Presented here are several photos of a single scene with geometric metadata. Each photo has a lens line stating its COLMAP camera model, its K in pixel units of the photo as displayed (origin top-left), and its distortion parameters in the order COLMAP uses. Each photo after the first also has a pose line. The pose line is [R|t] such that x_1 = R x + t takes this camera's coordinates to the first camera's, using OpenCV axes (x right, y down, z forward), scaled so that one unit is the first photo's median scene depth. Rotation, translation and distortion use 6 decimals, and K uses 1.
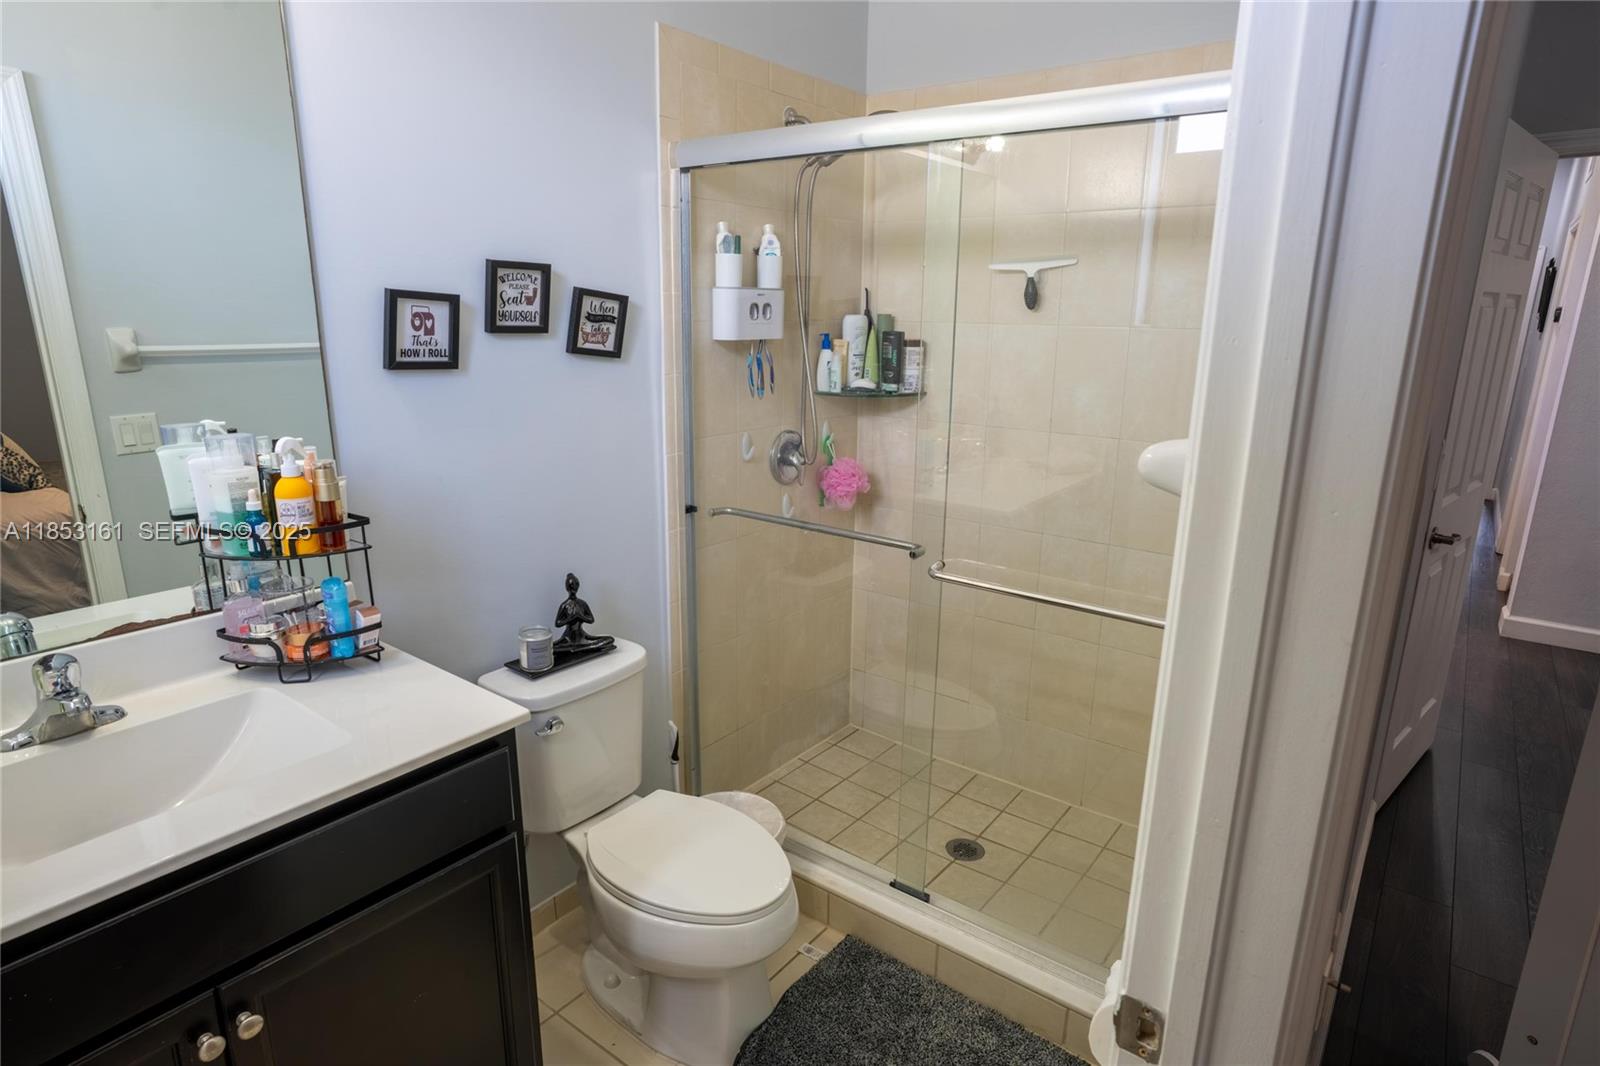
lens RADIAL K [[881.7, 0, 798.4], [0, 881.7, 542.4], [0, 0, 1]] dist [-0.036948, 0.024811]
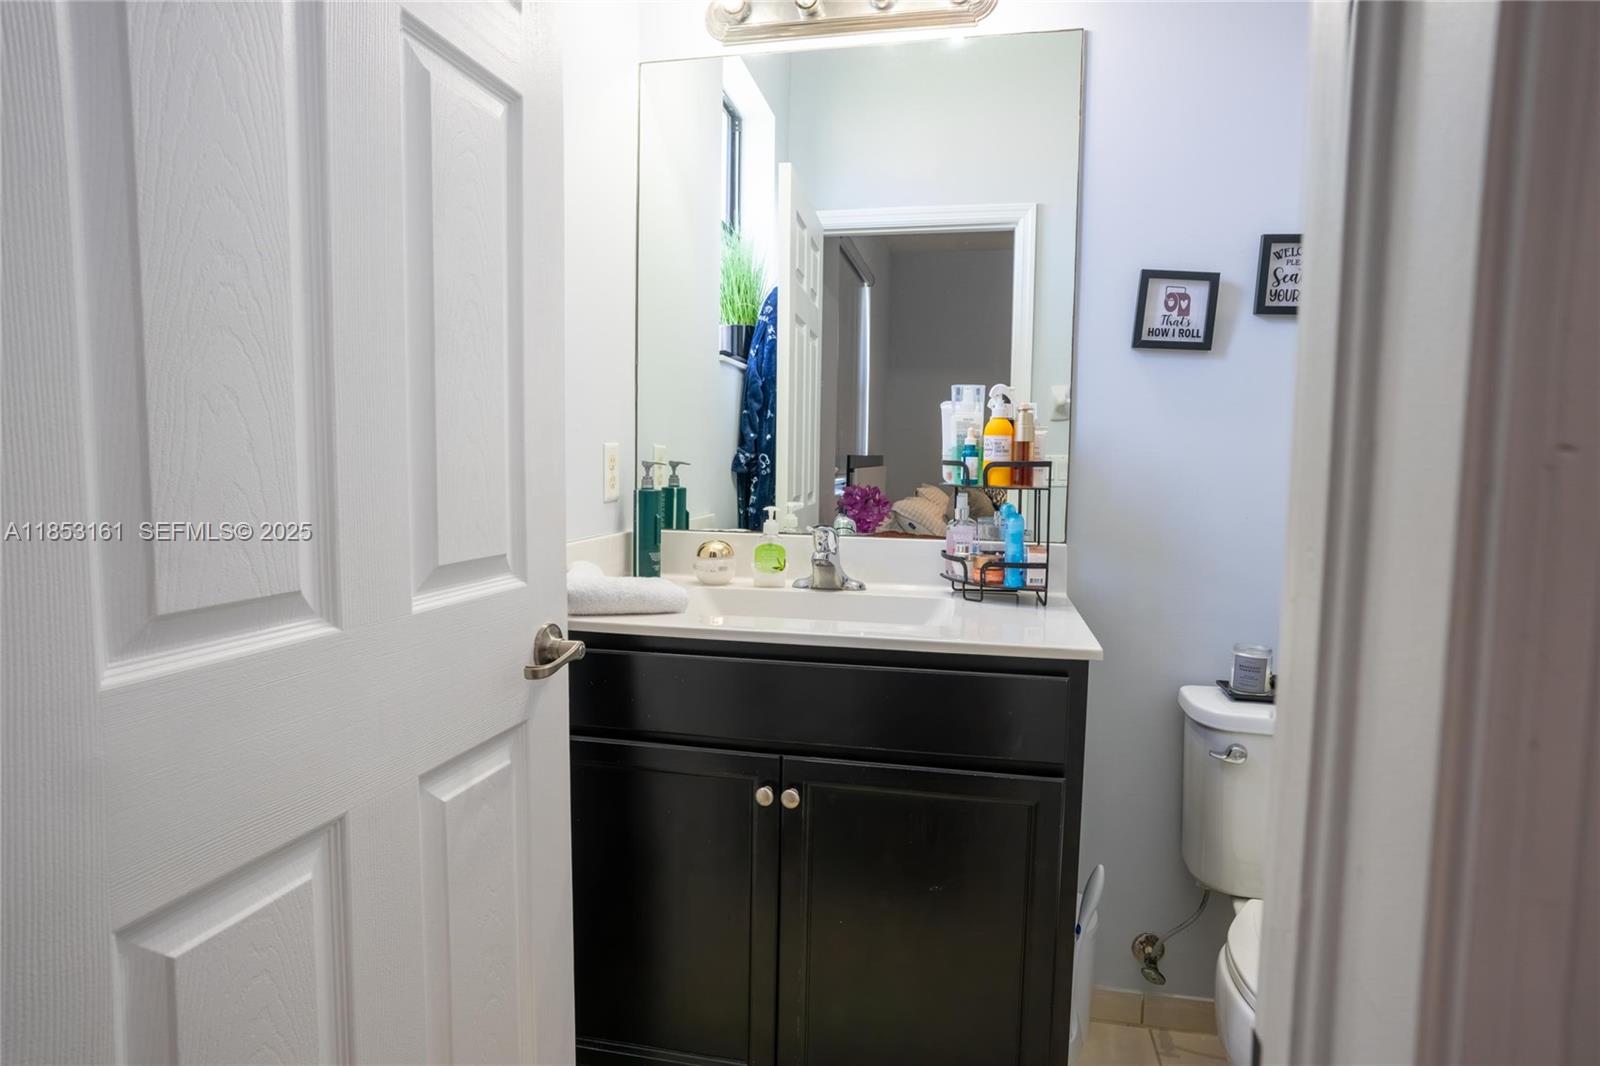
lens RADIAL K [[881.7, 0, 806.3], [0, 881.7, 531.9], [0, 0, 1]] dist [-0.036948, 0.024811]
pose [[0.448500, 0.071267, -0.890937, 0.299641], [-0.243542, 0.968841, -0.045101, 0.155733], [0.859962, 0.237208, 0.451882, 0.237650]]
